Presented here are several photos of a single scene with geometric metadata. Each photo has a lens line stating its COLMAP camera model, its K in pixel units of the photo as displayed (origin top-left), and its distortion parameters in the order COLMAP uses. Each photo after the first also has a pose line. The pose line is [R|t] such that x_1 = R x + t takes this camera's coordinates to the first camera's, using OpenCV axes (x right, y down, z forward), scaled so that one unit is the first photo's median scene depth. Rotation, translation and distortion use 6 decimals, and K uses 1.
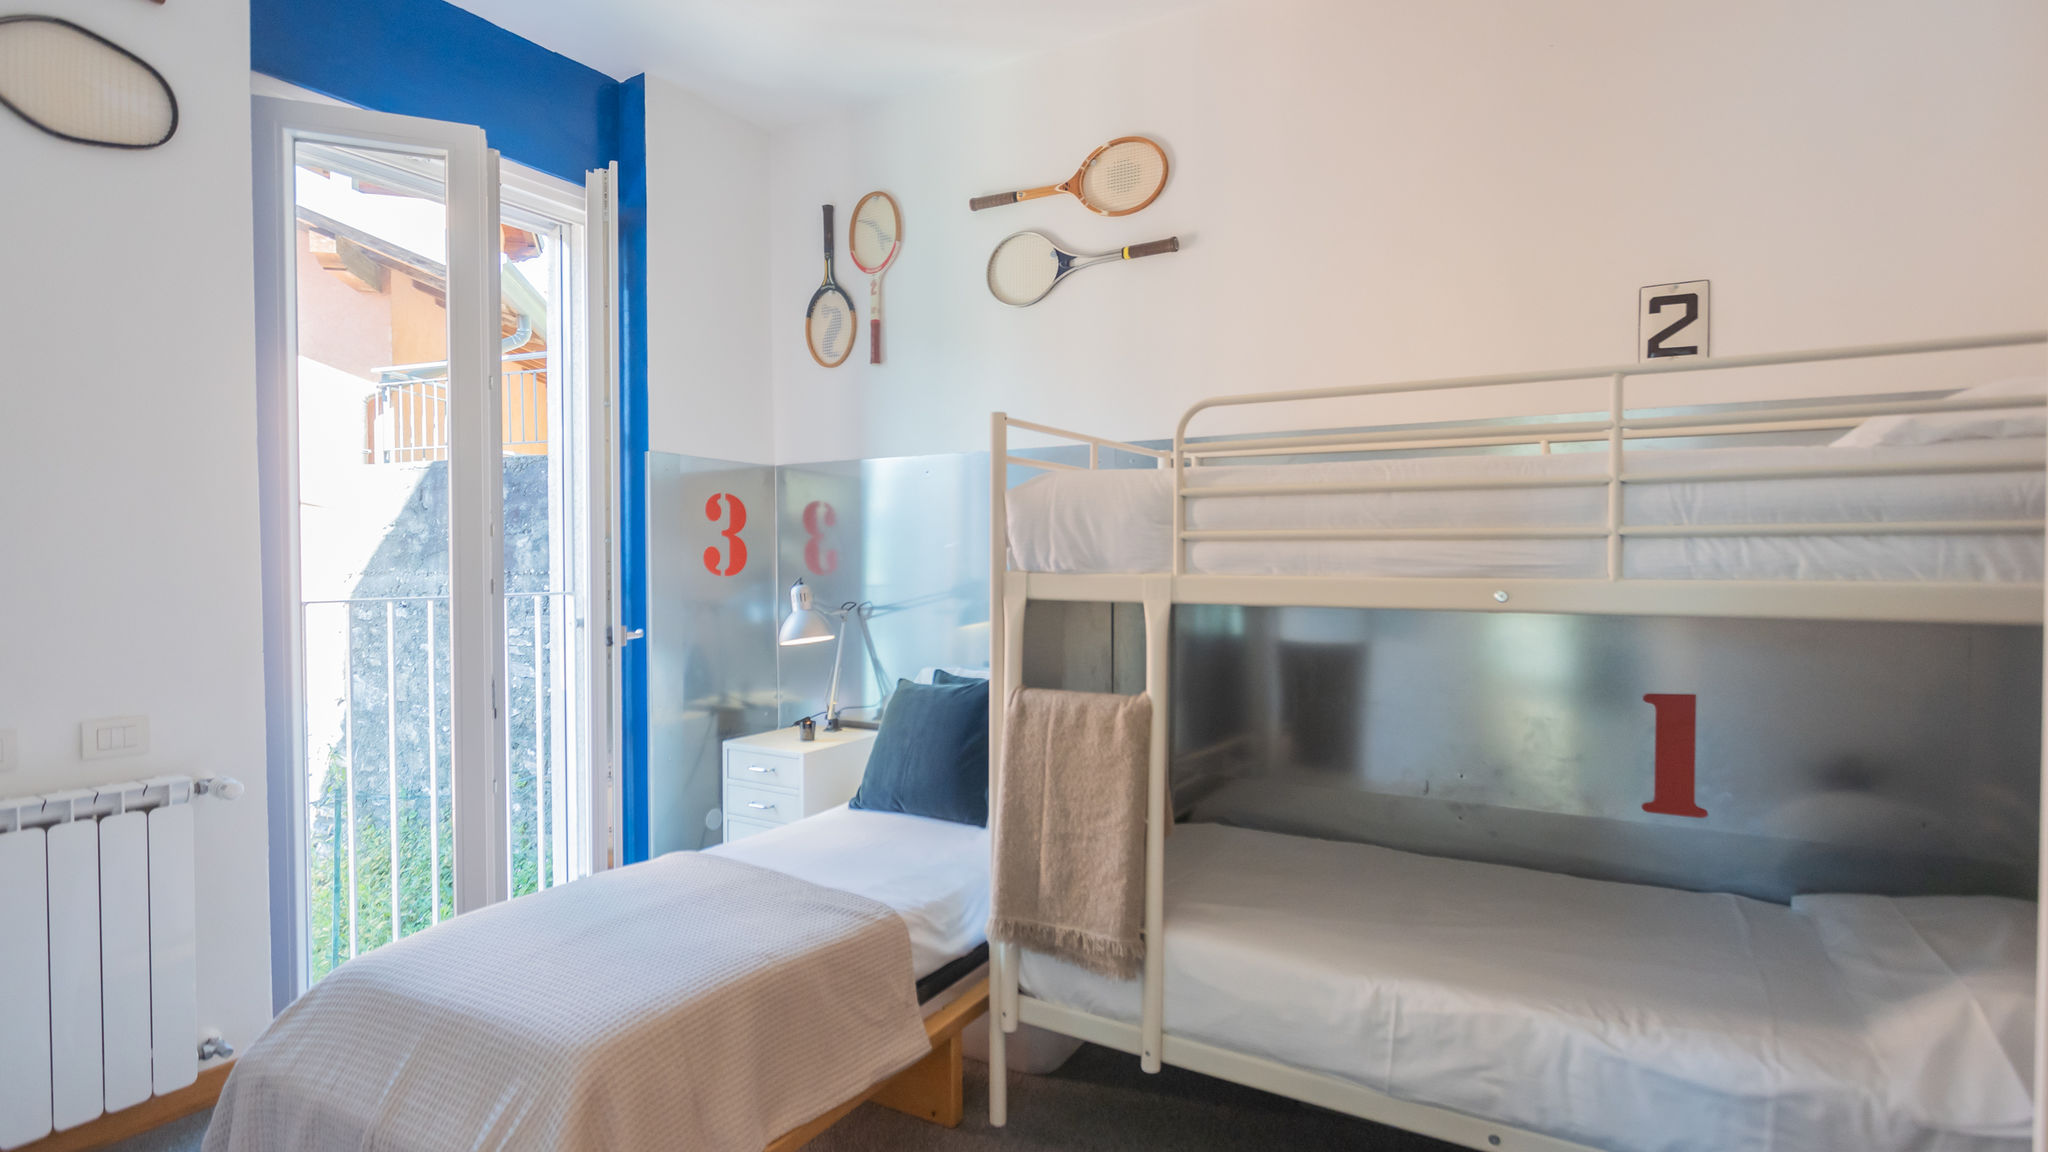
lens RADIAL K [[1004.9, 0, 1020.0], [0, 1004.9, 589.4], [0, 0, 1]] dist [0.001823, 0.000457]
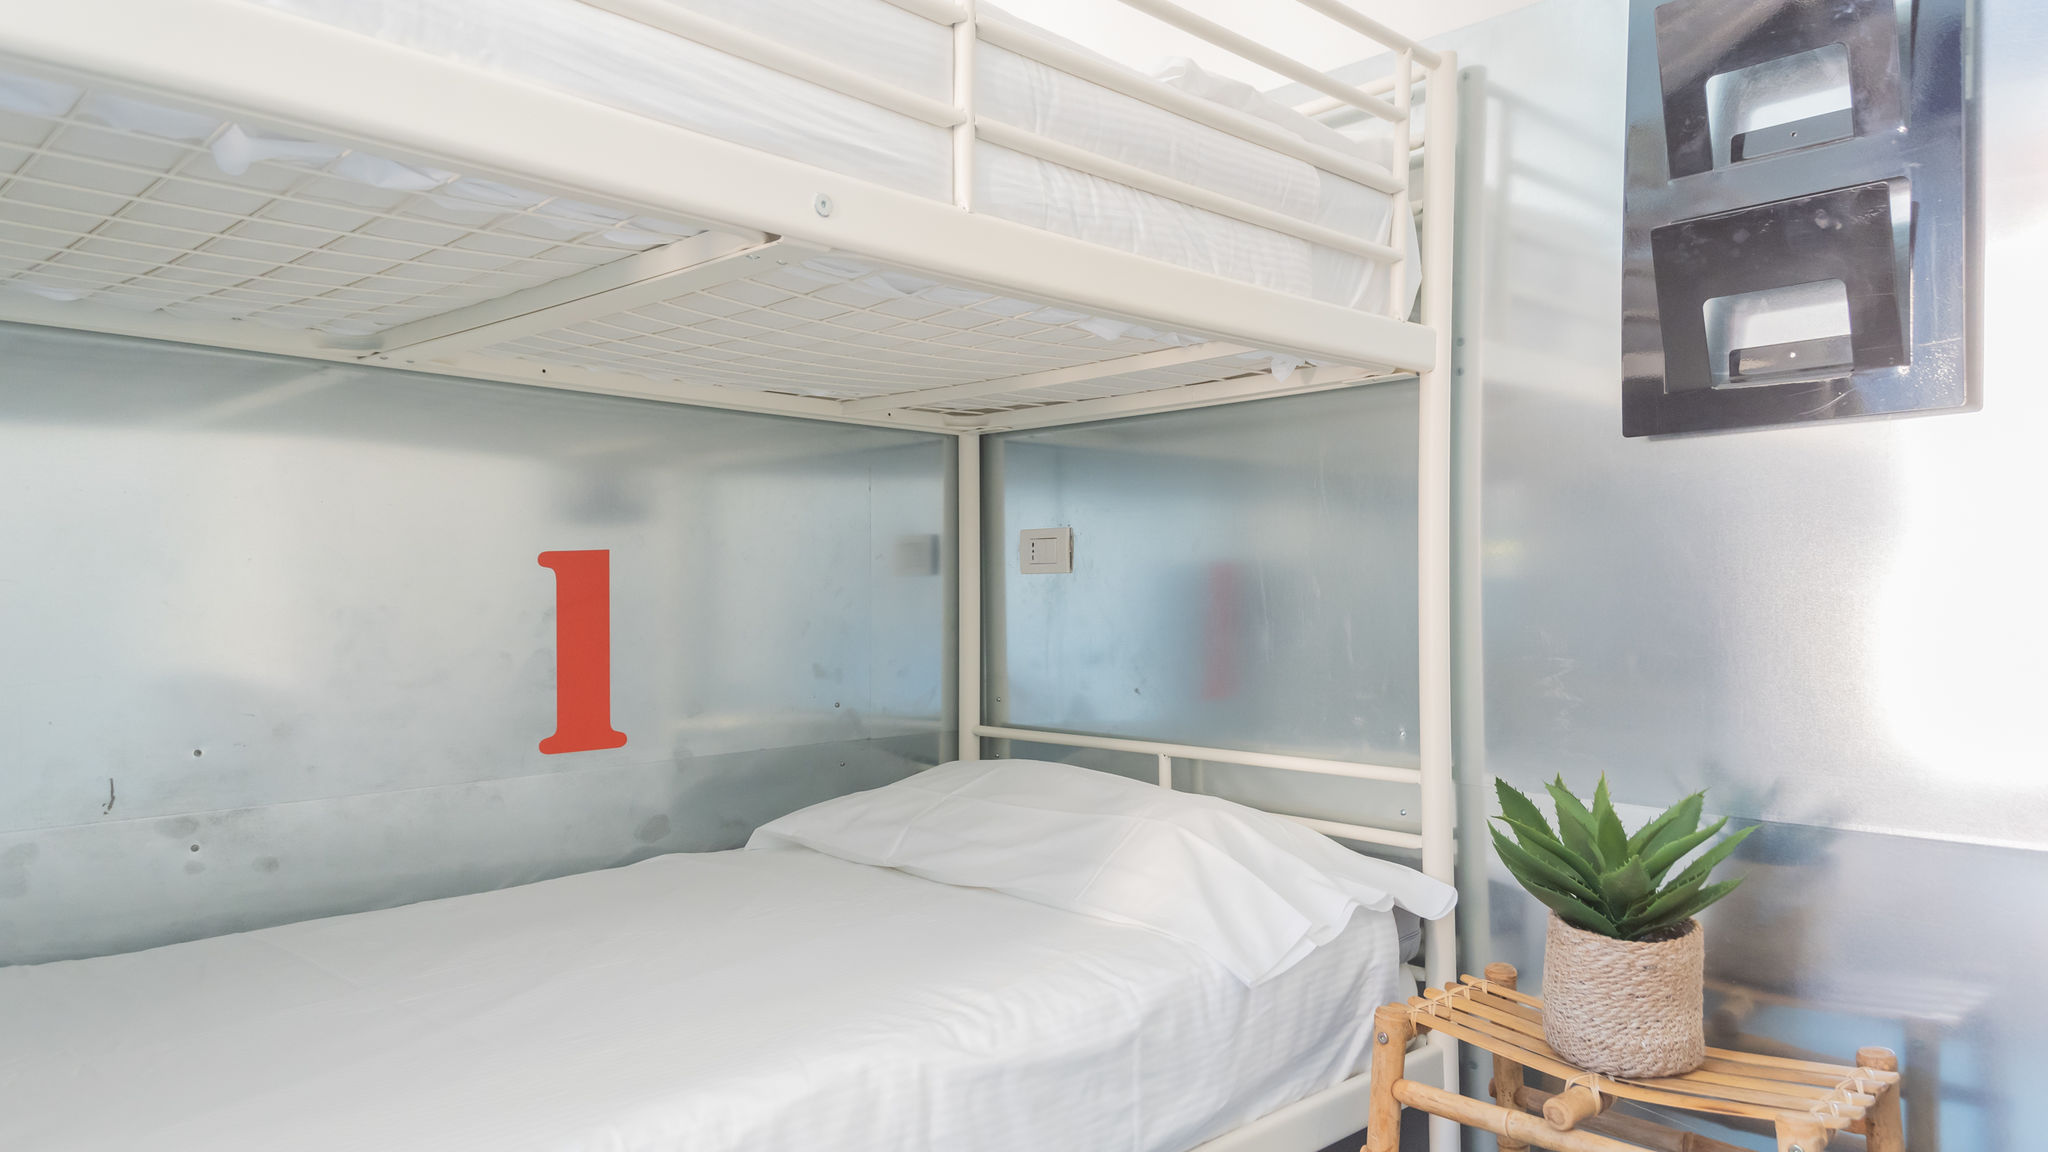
lens RADIAL K [[1408.2, 0, 1024.0], [0, 1408.2, 576.0], [0, 0, 1]] dist [0.200355, -0.000140]
pose [[0.261580, 0.006013, 0.965163, -0.166886], [0.029523, 0.999463, -0.014228, 0.206988], [-0.964730, 0.032217, 0.261262, 0.768550]]
